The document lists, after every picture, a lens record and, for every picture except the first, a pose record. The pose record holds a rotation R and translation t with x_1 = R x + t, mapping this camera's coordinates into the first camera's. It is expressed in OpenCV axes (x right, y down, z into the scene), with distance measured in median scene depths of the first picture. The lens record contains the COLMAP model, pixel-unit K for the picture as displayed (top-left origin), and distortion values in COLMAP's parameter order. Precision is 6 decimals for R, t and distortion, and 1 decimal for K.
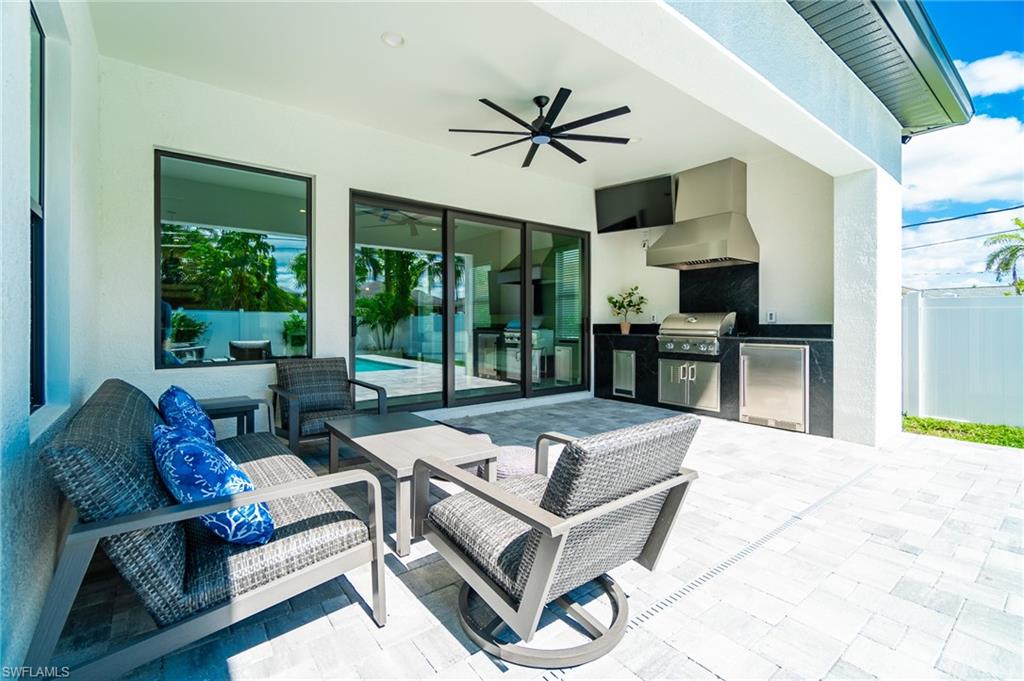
lens RADIAL K [[443.8, 0, 508.8], [0, 443.8, 325.4], [0, 0, 1]] dist [0.013338, -0.000003]
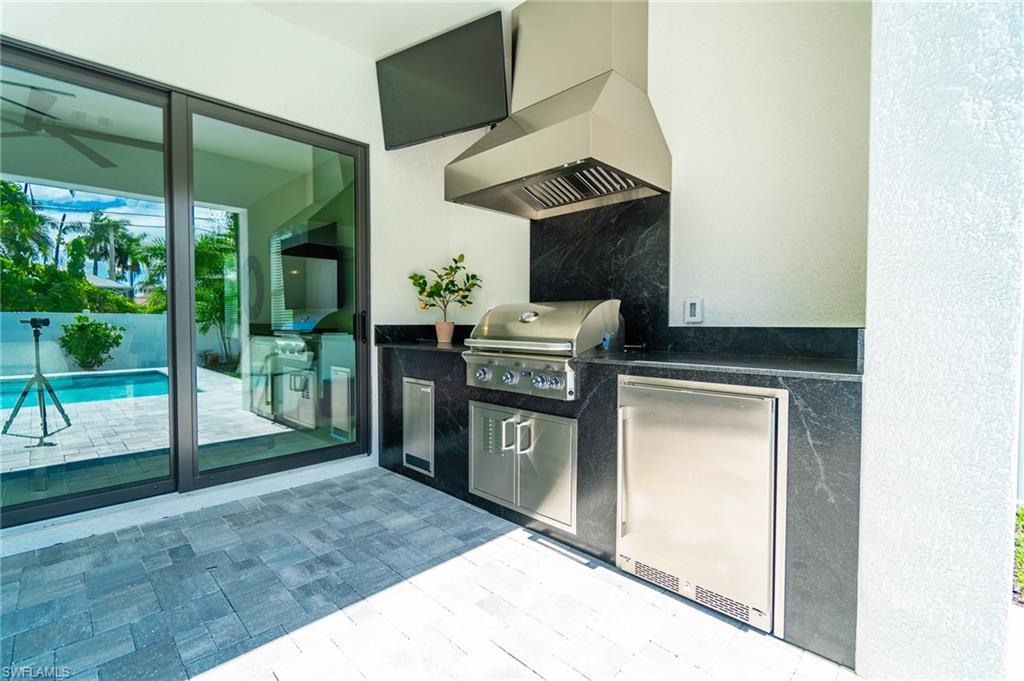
lens RADIAL K [[460.0, 0, 512.0], [0, 460.0, 340.5], [0, 0, 1]] dist [0.000872, 0.000284]
pose [[0.989915, -0.003713, 0.141612, 0.326361], [-0.000874, 0.999477, 0.032317, -0.003650], [-0.141658, -0.032114, 0.989395, 0.540817]]
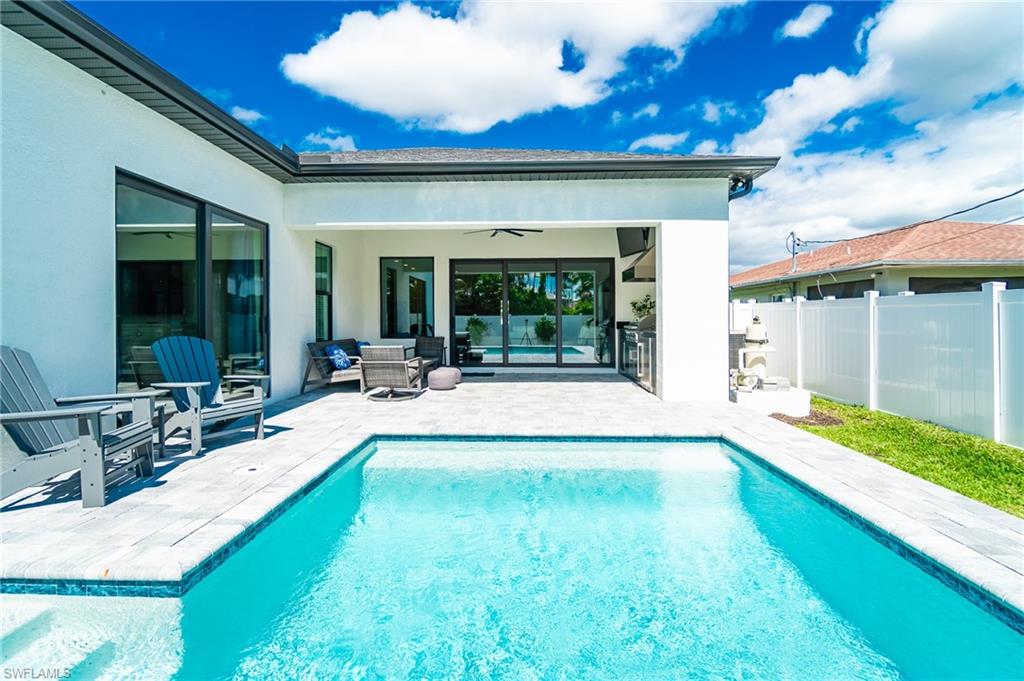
lens RADIAL K [[453.5, 0, 506.4], [0, 453.5, 323.7], [0, 0, 1]] dist [0.000063, -0.000147]
pose [[0.767980, 0.001807, -0.640471, 1.017647], [0.000553, 0.999994, 0.003483, -0.002438], [0.640473, -0.003029, 0.767974, -0.404352]]
